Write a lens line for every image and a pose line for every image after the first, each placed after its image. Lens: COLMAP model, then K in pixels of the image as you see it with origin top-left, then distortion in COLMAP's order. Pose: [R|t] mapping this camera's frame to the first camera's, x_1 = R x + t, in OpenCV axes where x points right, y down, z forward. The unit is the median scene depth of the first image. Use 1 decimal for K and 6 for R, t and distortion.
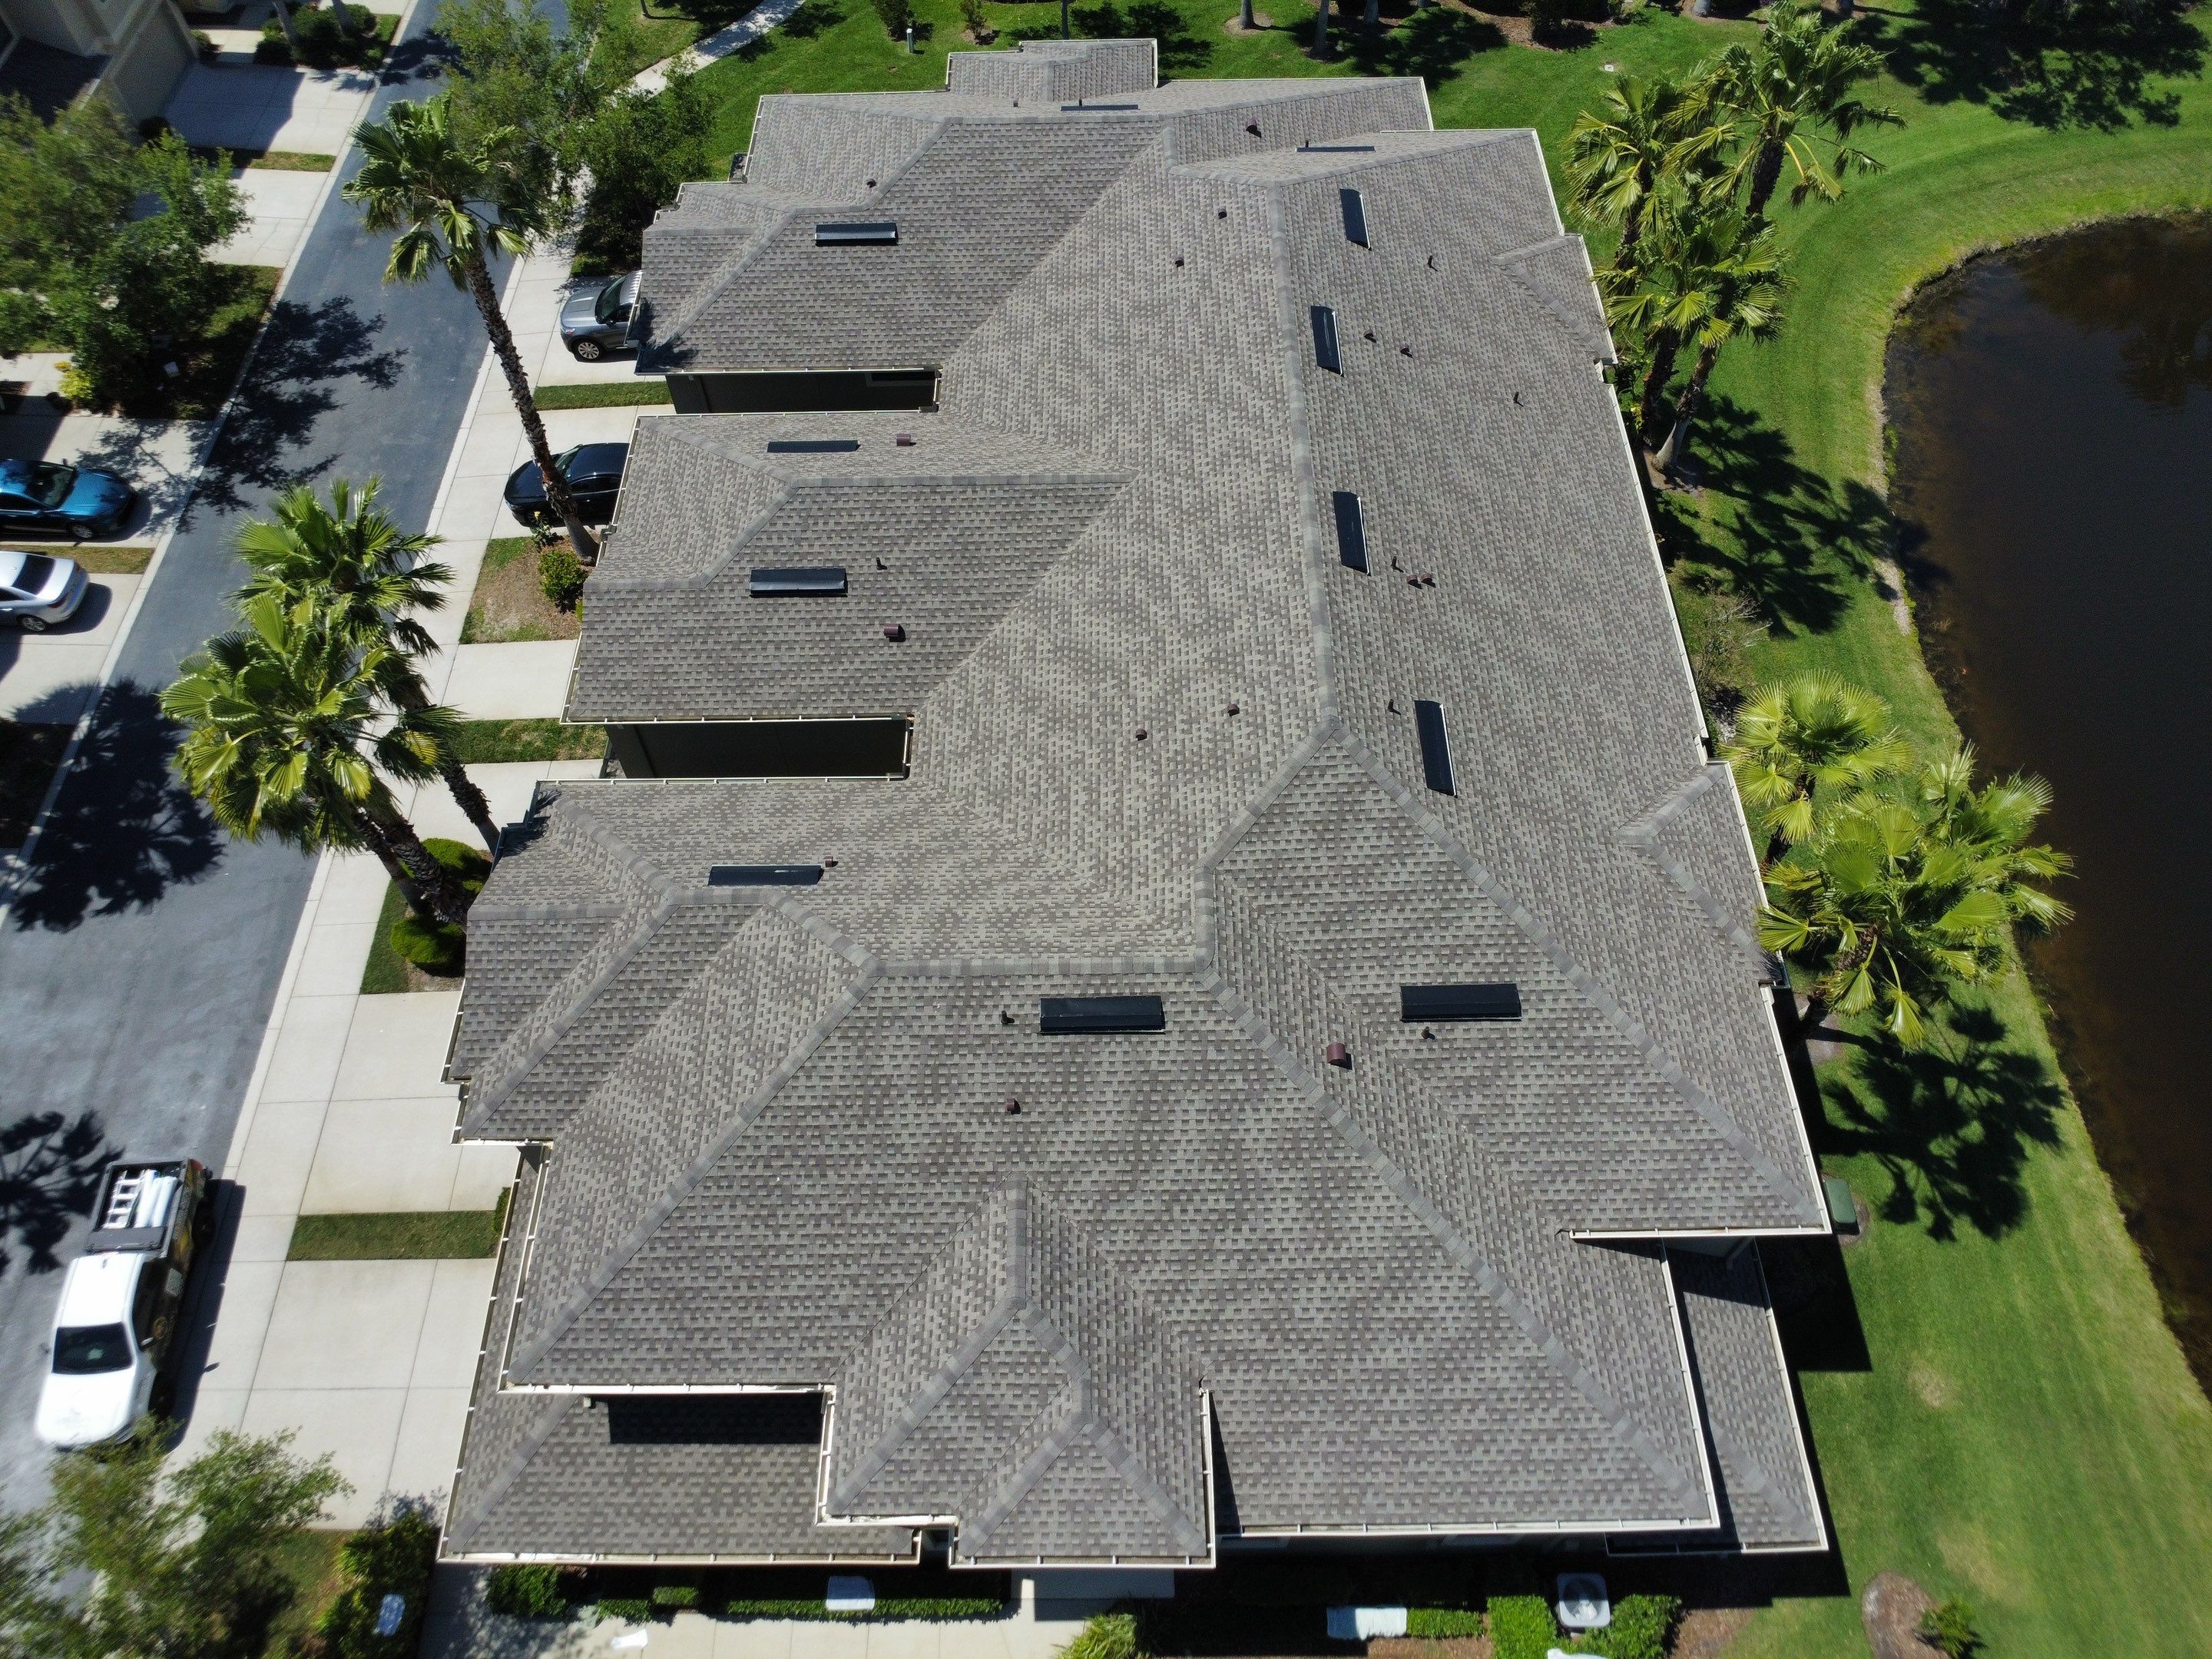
lens RADIAL K [[1598.1, 0, 1106.0], [0, 1598.1, 835.4], [0, 0, 1]] dist [-0.024221, -0.004808]
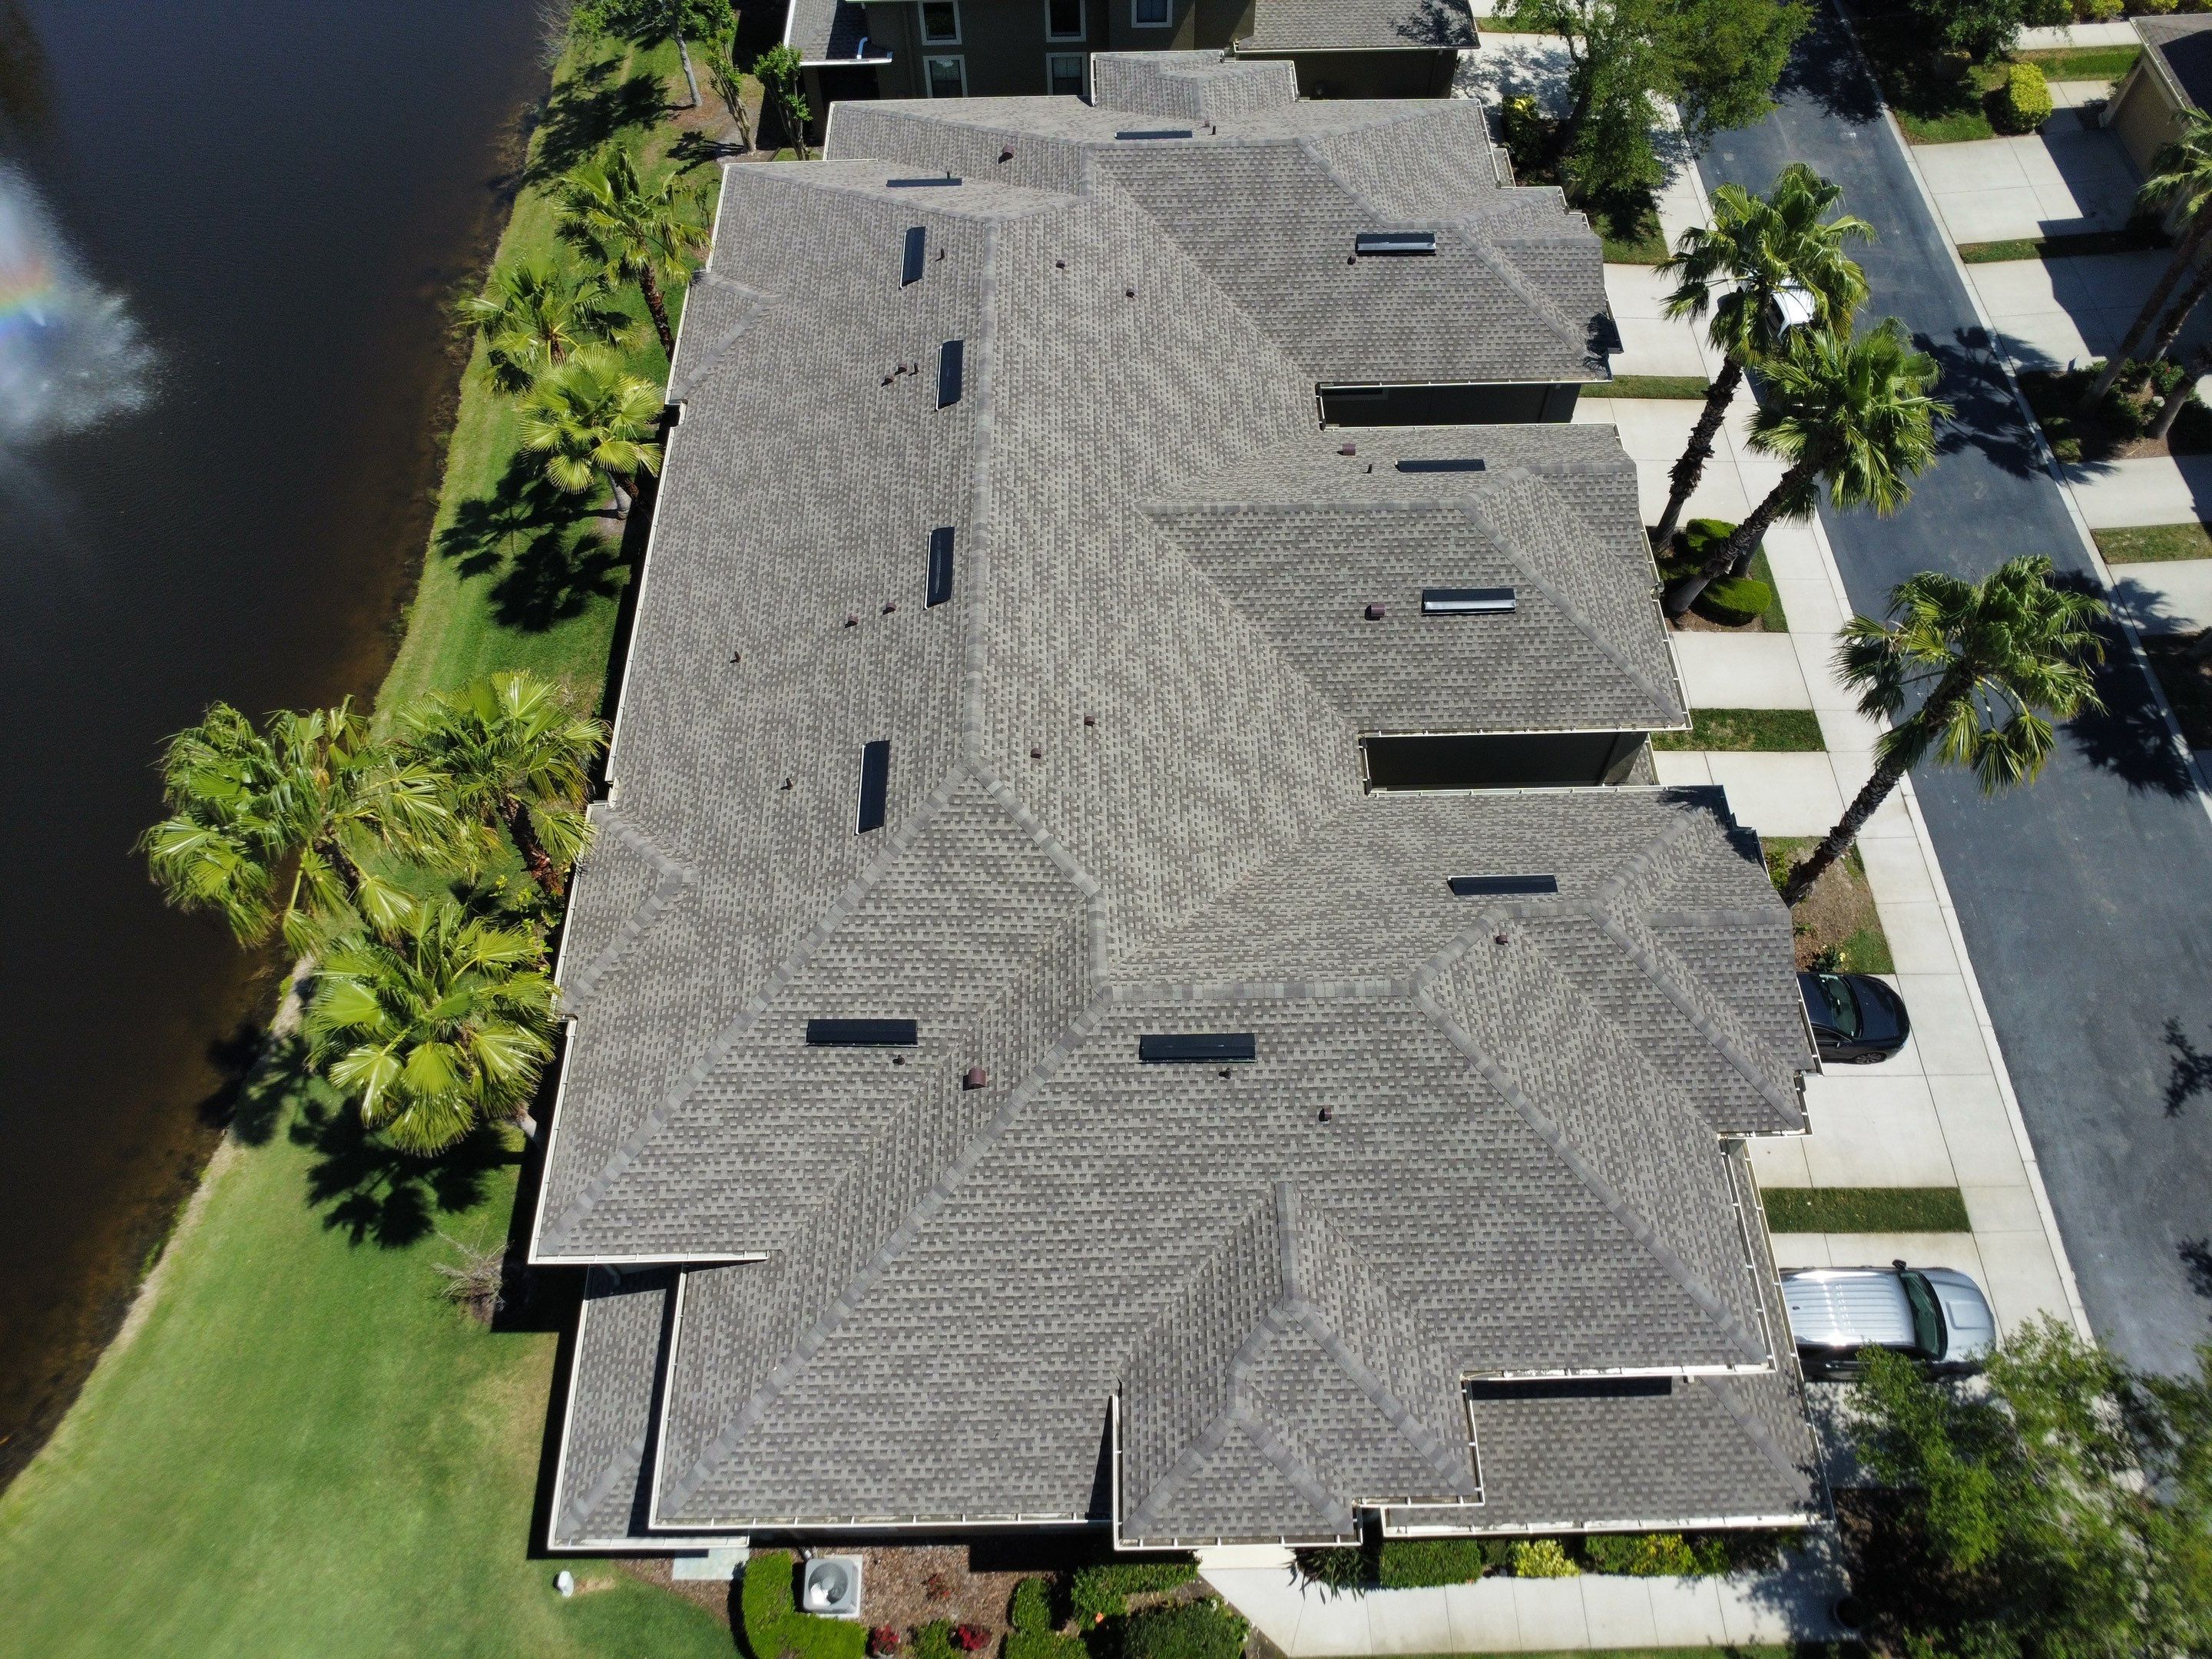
lens RADIAL K [[1598.1, 0, 1103.6], [0, 1598.1, 826.0], [0, 0, 1]] dist [-0.024221, -0.004808]
pose [[-0.999402, 0.026041, 0.022765, 0.021730], [0.010265, -0.405231, 0.914157, -1.229571], [0.033030, 0.913843, 0.404721, 0.744438]]
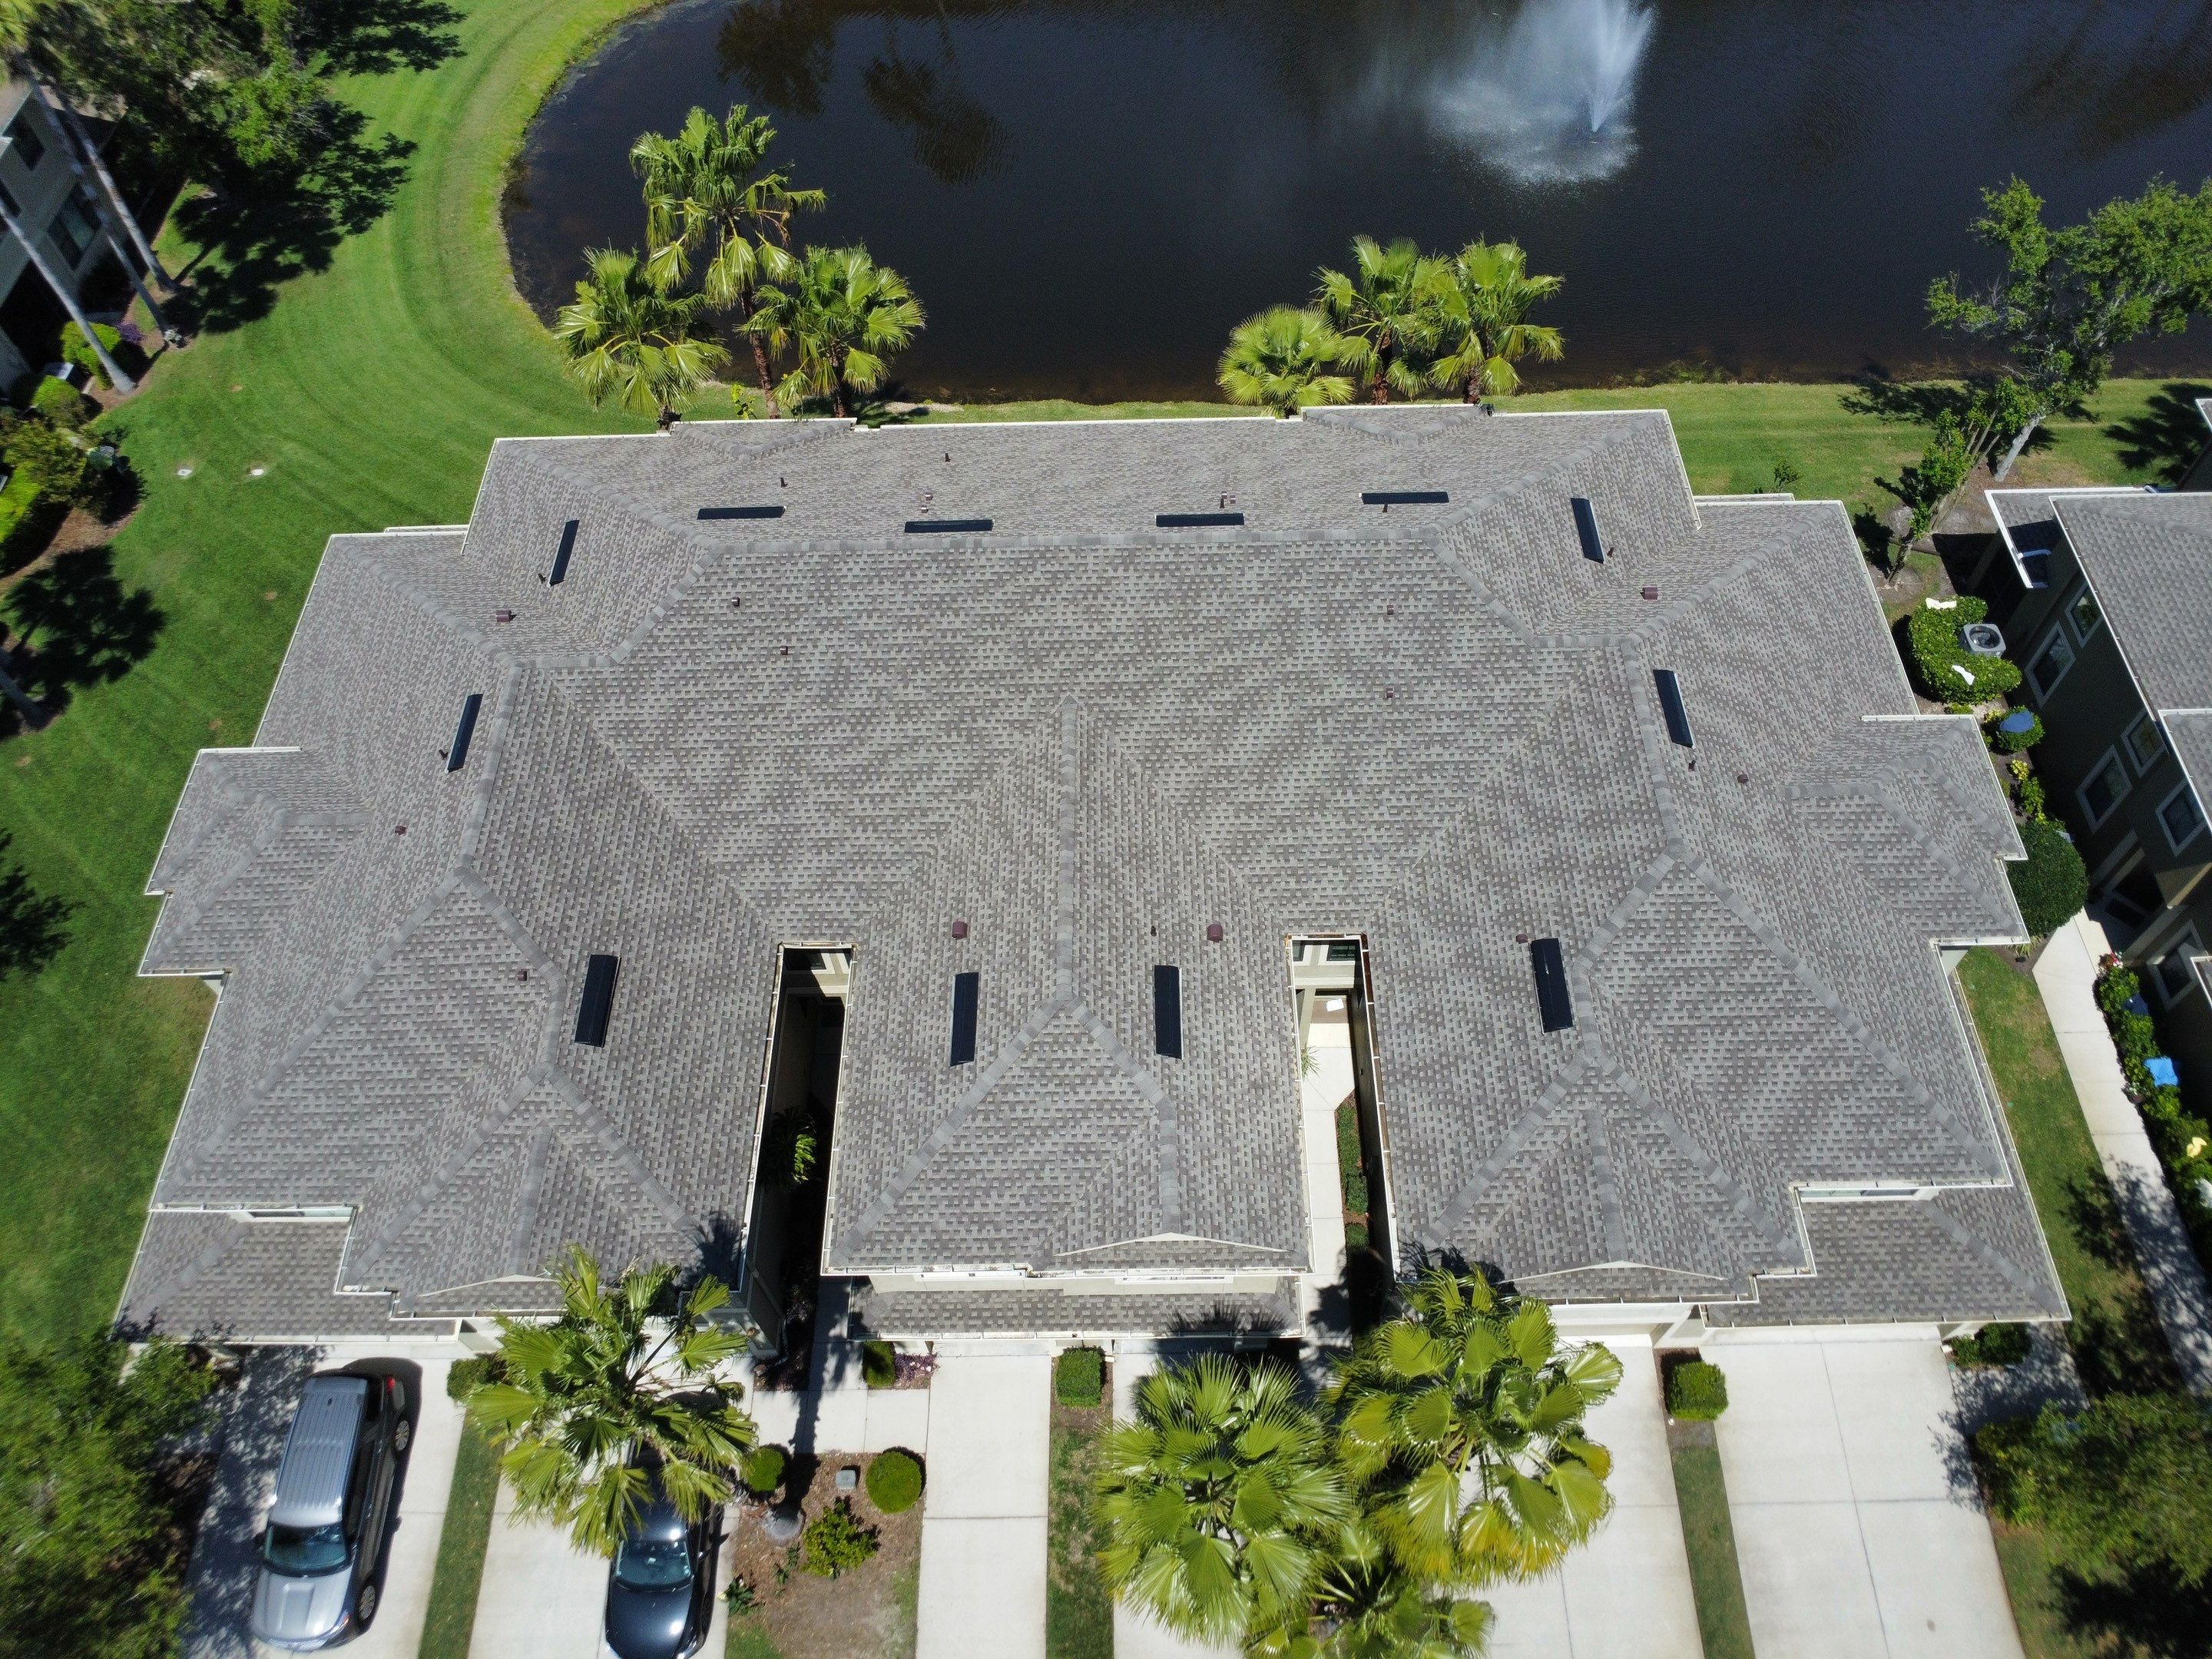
lens RADIAL K [[1598.1, 0, 1112.4], [0, 1598.1, 827.6], [0, 0, 1]] dist [-0.024221, -0.004808]
pose [[0.000161, -0.818543, 0.574445, -0.625264], [0.844895, 0.307401, 0.437788, -0.612393], [-0.534933, 0.485275, 0.691632, 0.298799]]
